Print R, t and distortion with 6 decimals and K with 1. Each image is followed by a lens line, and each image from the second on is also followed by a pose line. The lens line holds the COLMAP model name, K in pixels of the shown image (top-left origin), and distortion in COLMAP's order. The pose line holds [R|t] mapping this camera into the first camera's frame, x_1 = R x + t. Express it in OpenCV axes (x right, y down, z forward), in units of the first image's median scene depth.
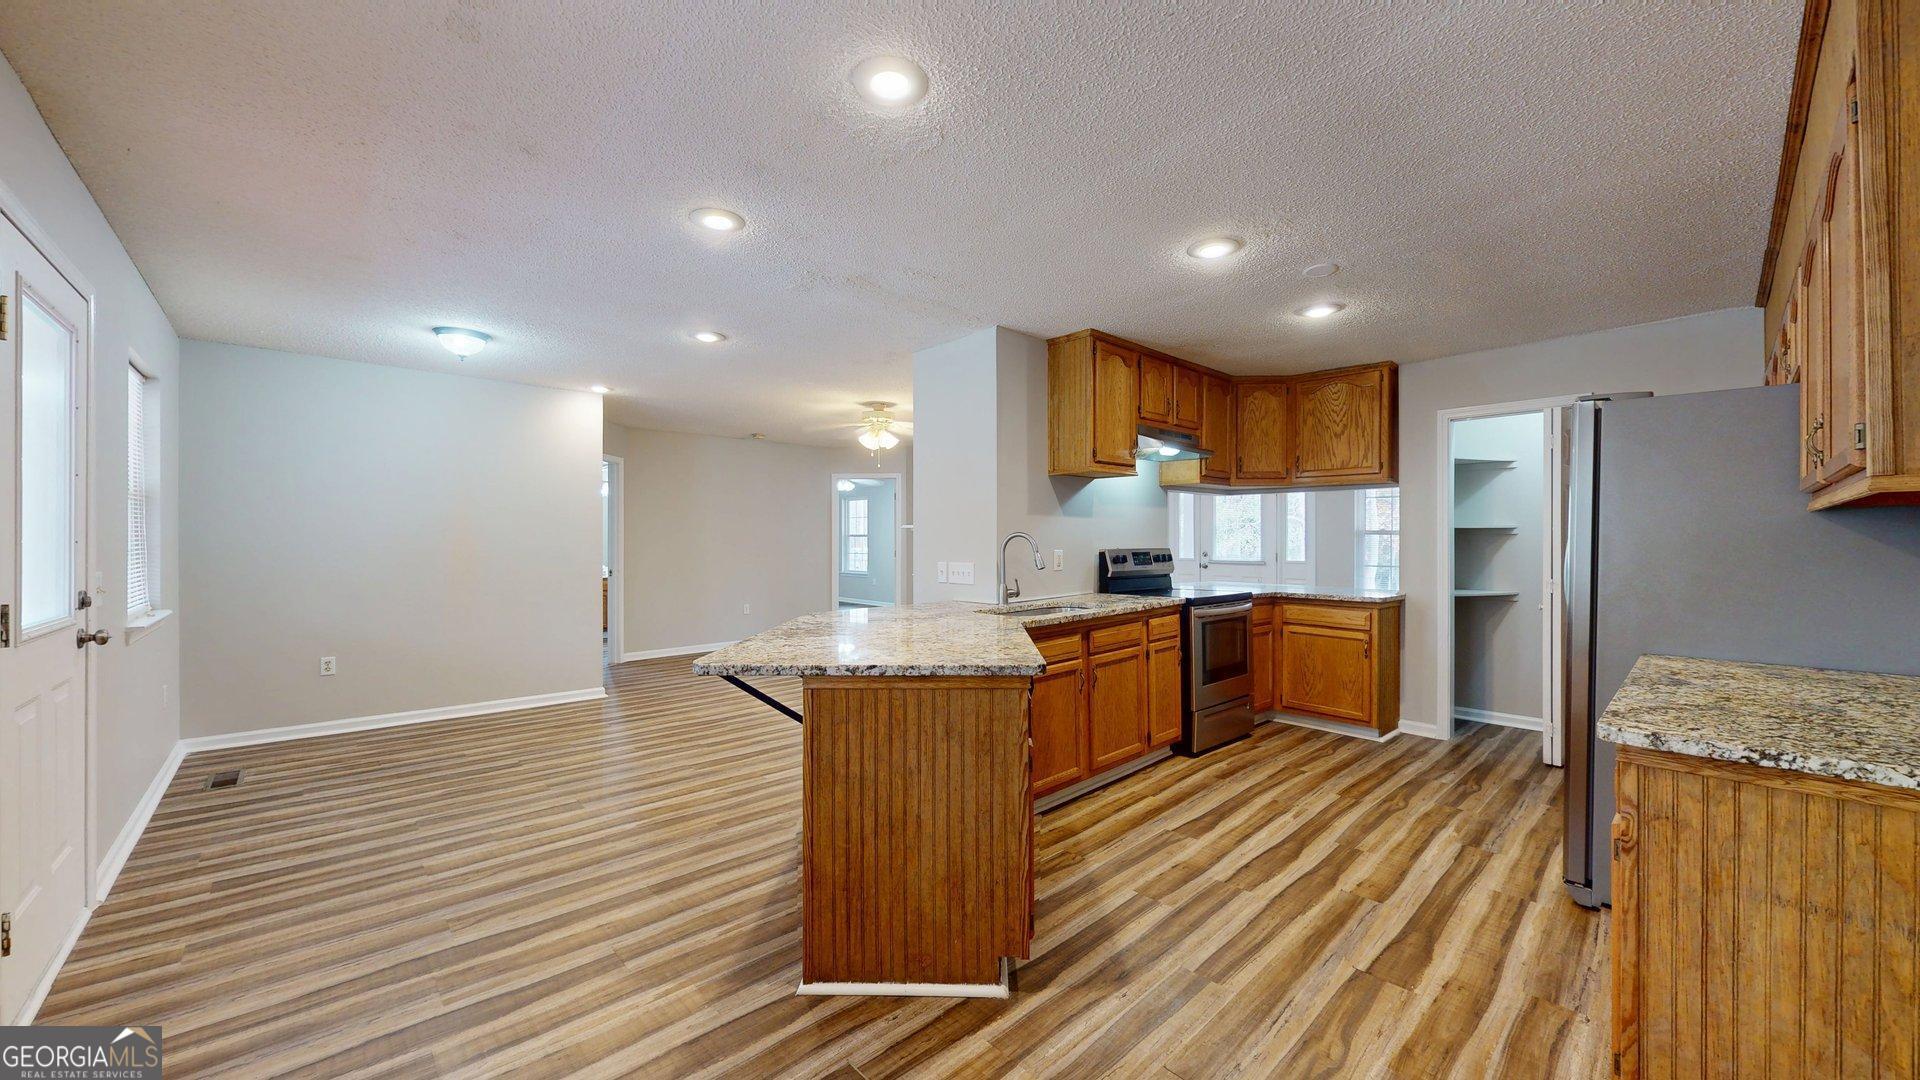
lens RADIAL K [[702.9, 0, 959.0], [0, 702.9, 542.3], [0, 0, 1]] dist [-0.000742, 0.000152]
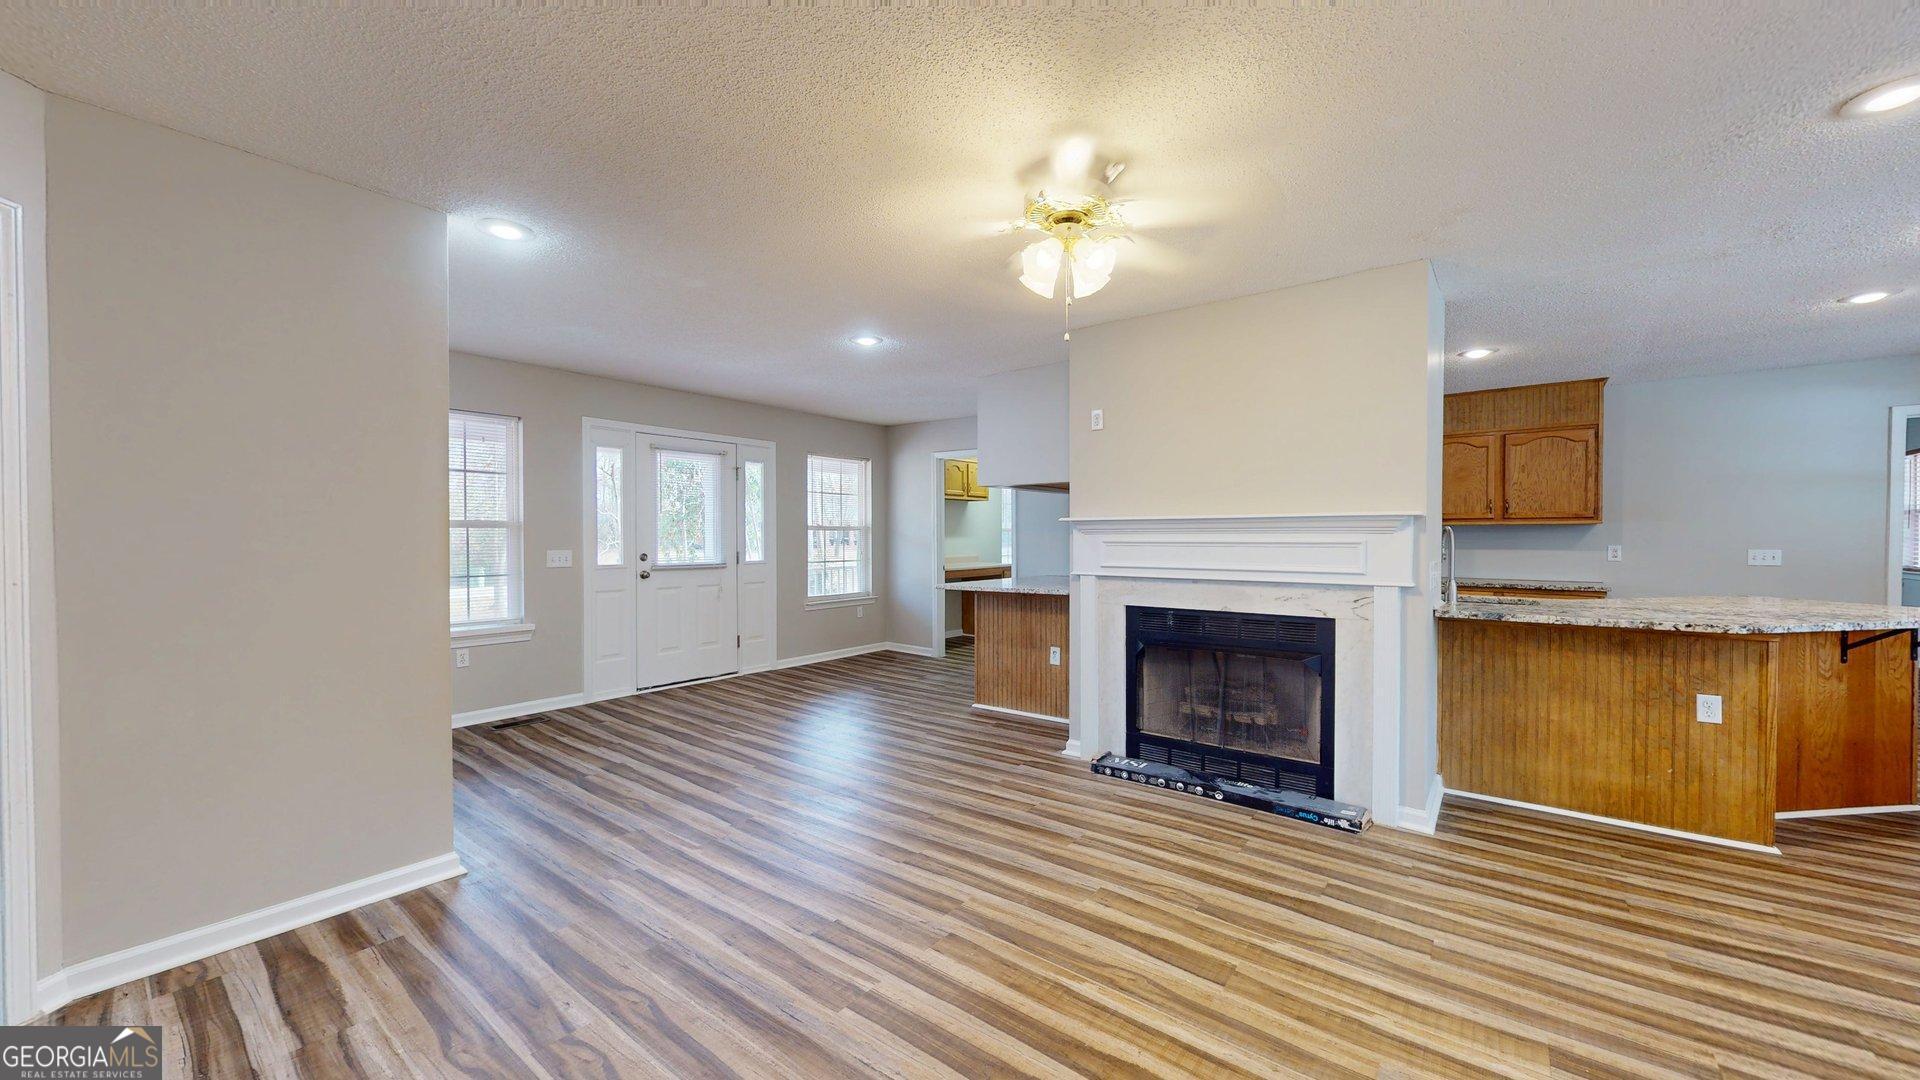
lens RADIAL K [[702.9, 0, 959.0], [0, 702.9, 542.3], [0, 0, 1]] dist [-0.000742, 0.000152]
pose [[-0.158016, -0.009339, 0.987392, -0.731397], [0.005008, 0.999935, 0.010259, -0.004706], [-0.987424, 0.006566, -0.157959, 1.710334]]
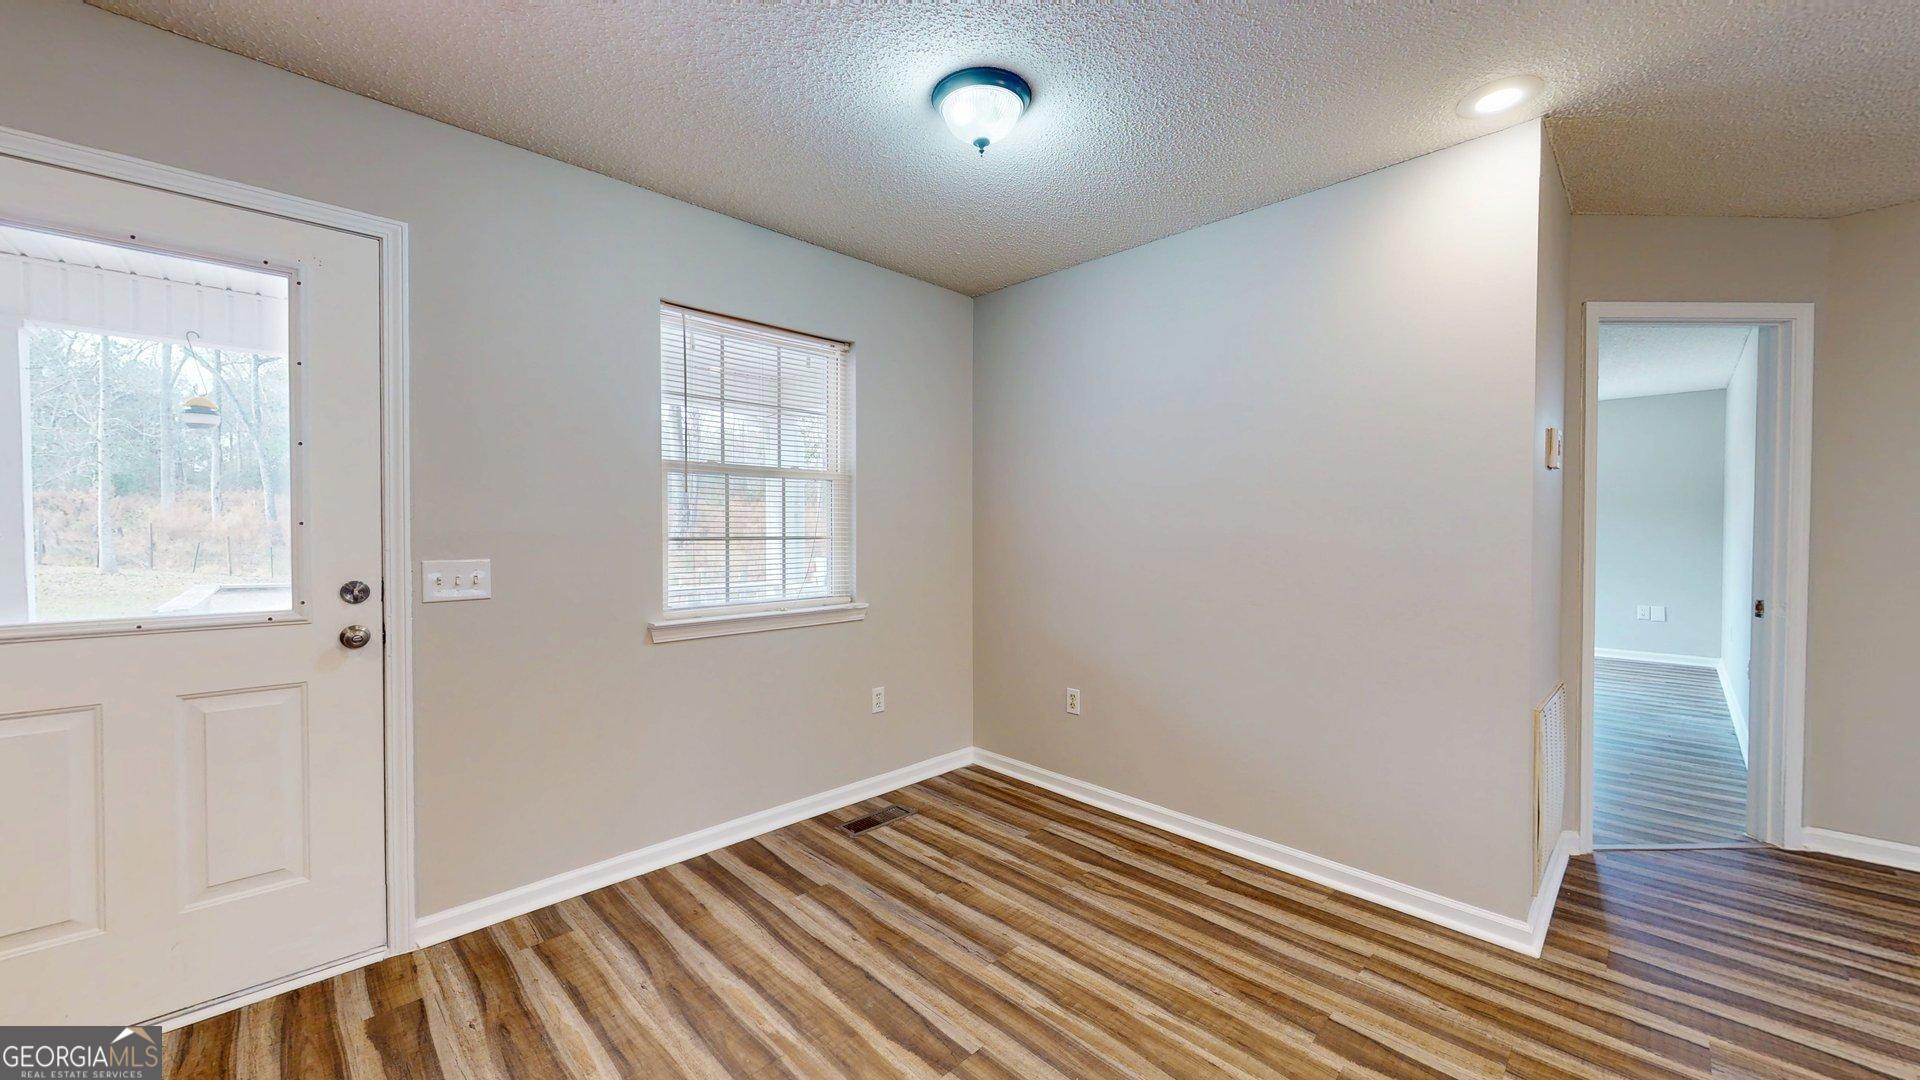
lens RADIAL K [[702.9, 0, 959.0], [0, 702.9, 542.3], [0, 0, 1]] dist [-0.000742, 0.000152]
pose [[0.030152, 0.019093, -0.999363, -0.216744], [-0.003208, 0.999814, 0.019005, 0.001788], [0.999540, 0.002633, 0.030208, 0.983355]]
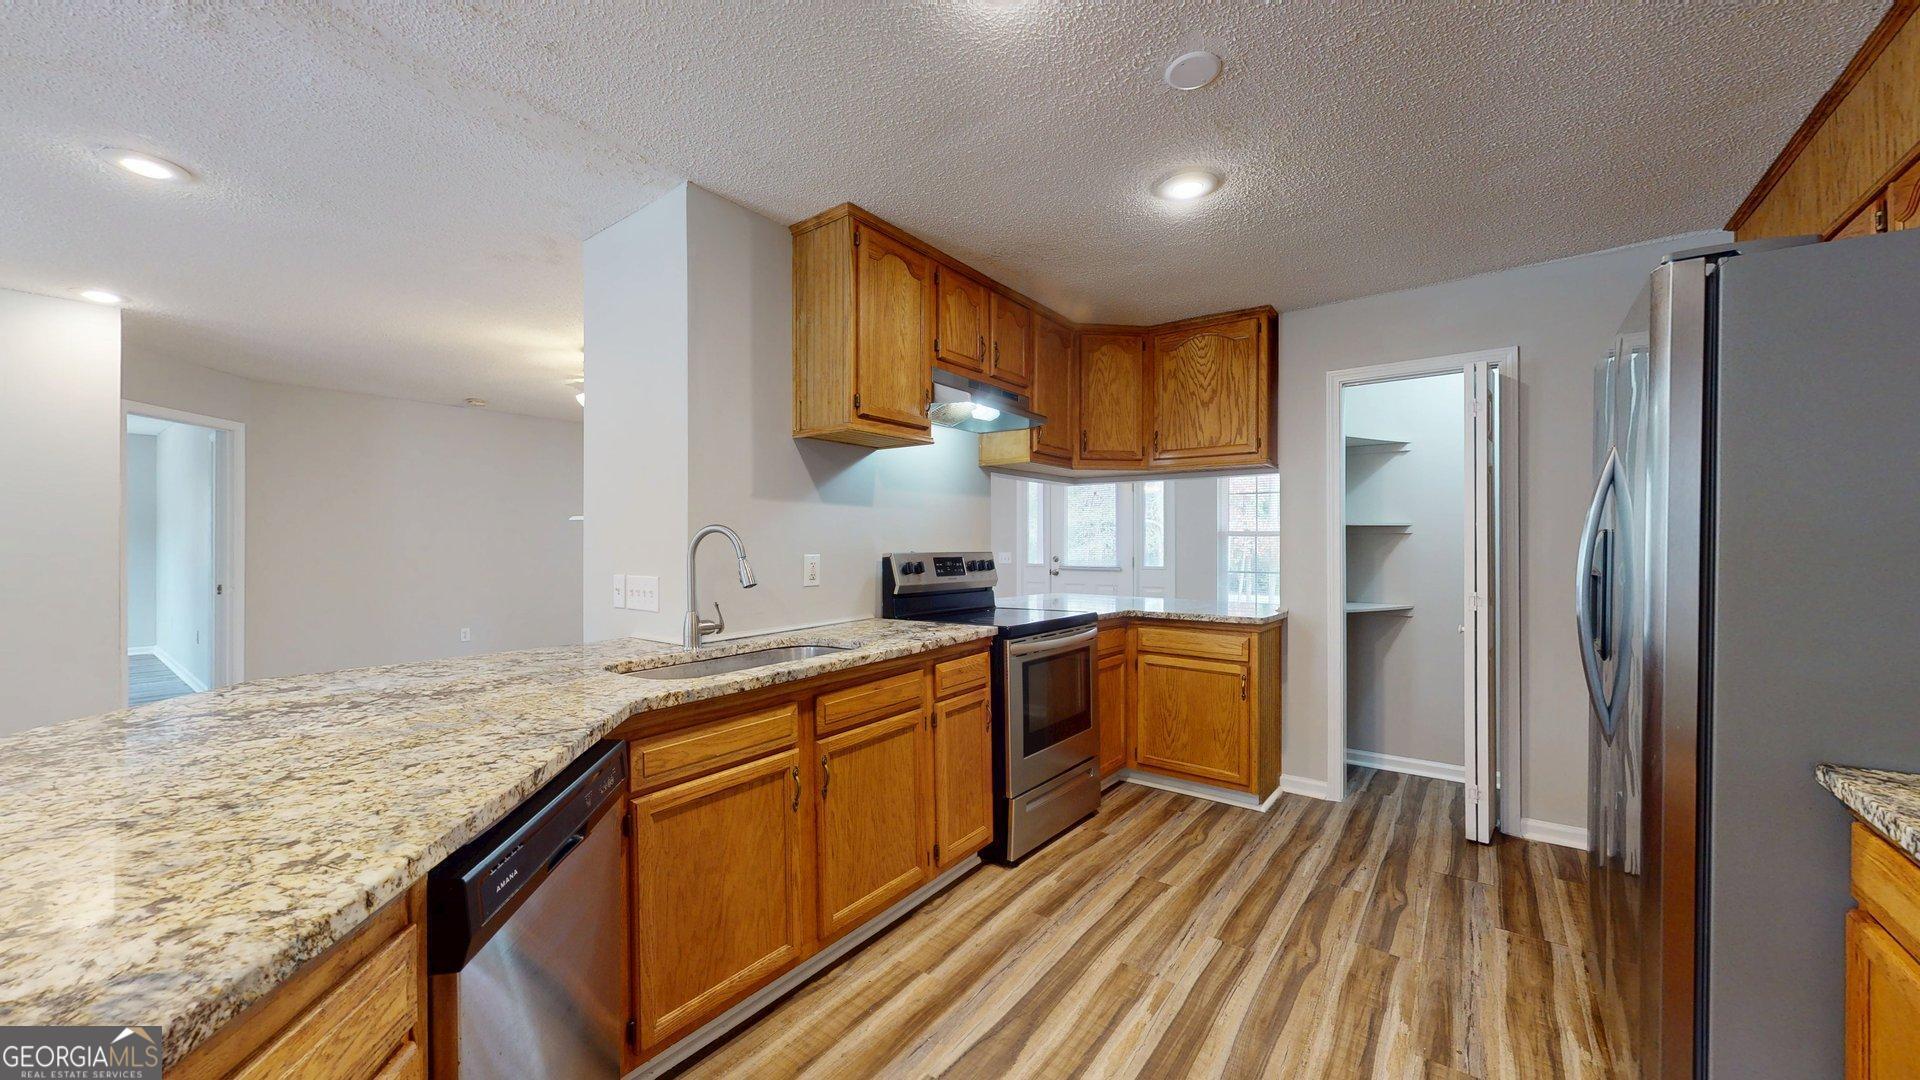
lens RADIAL K [[702.9, 0, 959.0], [0, 702.9, 542.3], [0, 0, 1]] dist [-0.000742, 0.000152]
pose [[0.984570, 0.000305, 0.174992, 0.172754], [0.000953, 0.999974, -0.007104, 0.004598], [-0.174989, 0.007161, 0.984544, 0.360067]]
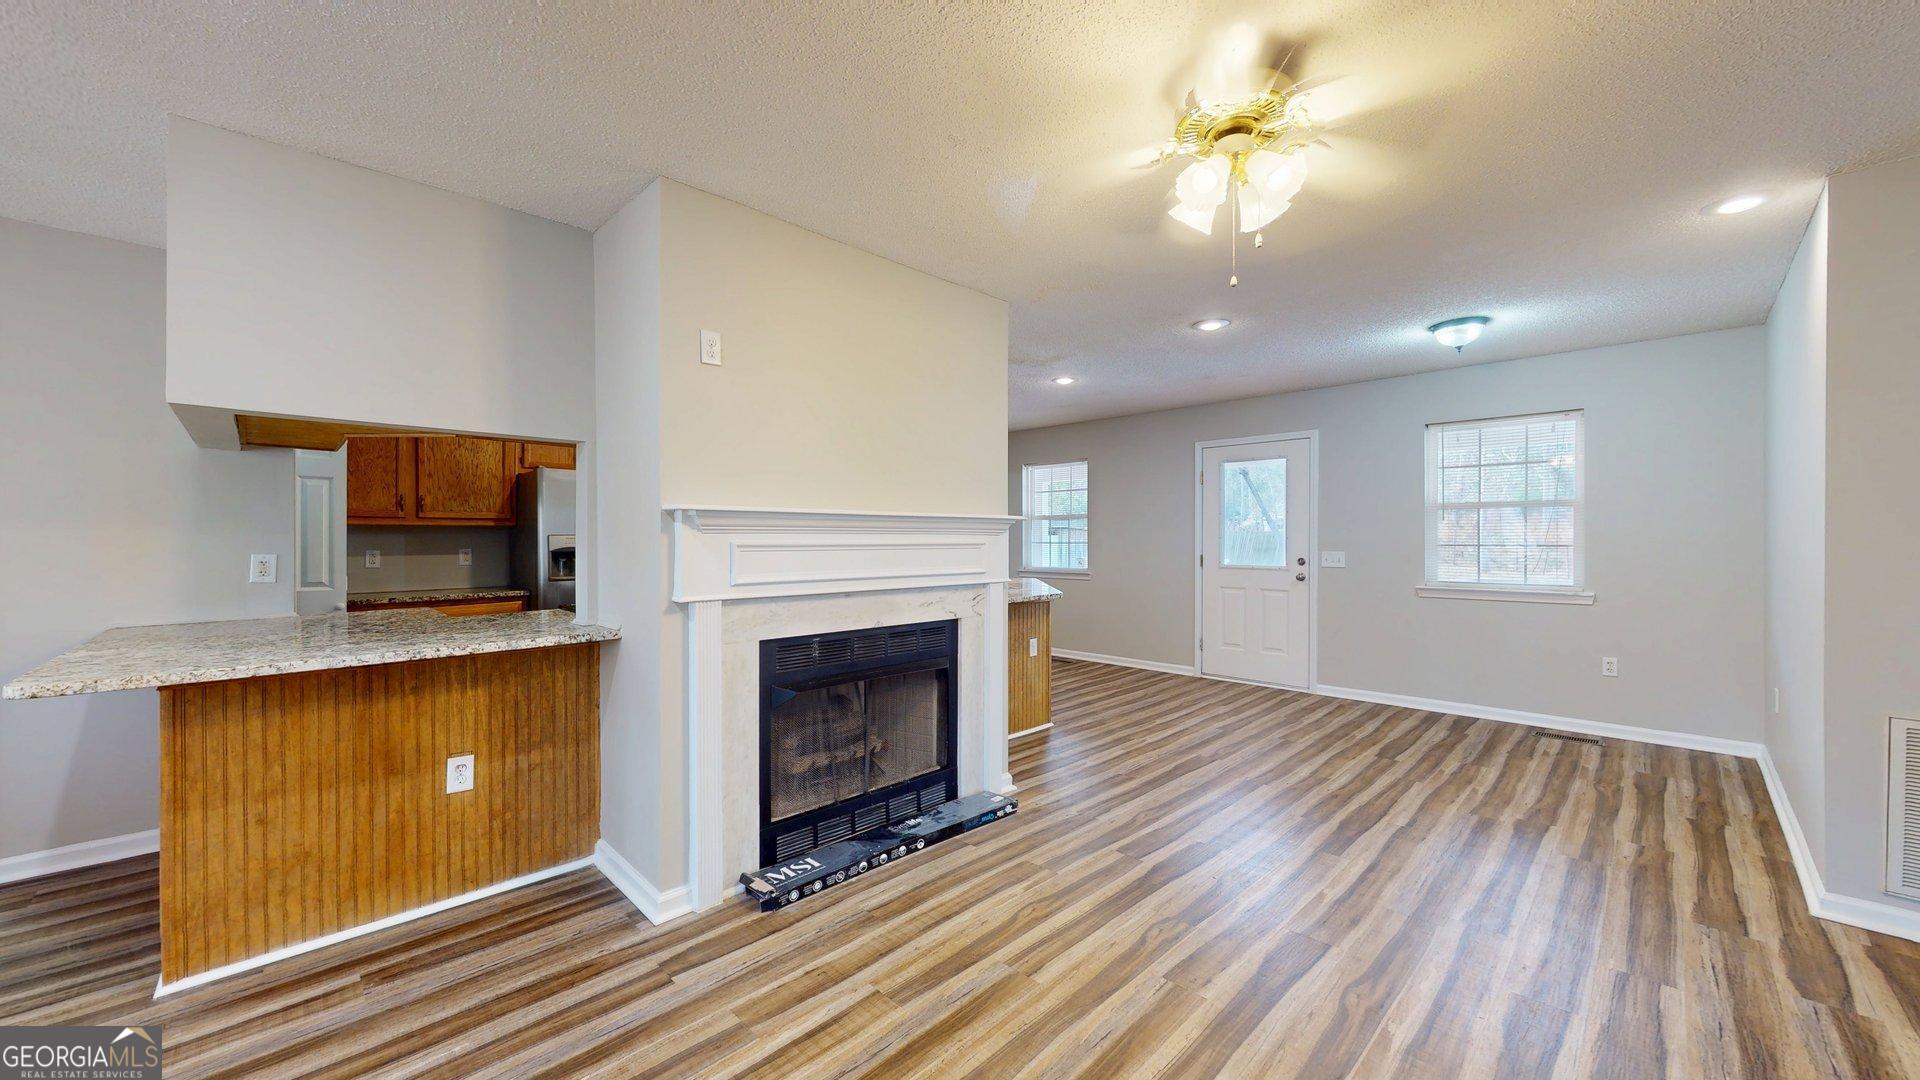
lens RADIAL K [[702.9, 0, 959.0], [0, 702.9, 542.3], [0, 0, 1]] dist [-0.000742, 0.000152]
pose [[-0.999530, -0.000046, -0.030670, 0.018338], [-0.000252, 0.999977, 0.006734, -0.001288], [0.030669, 0.006738, -0.999507, 1.977686]]
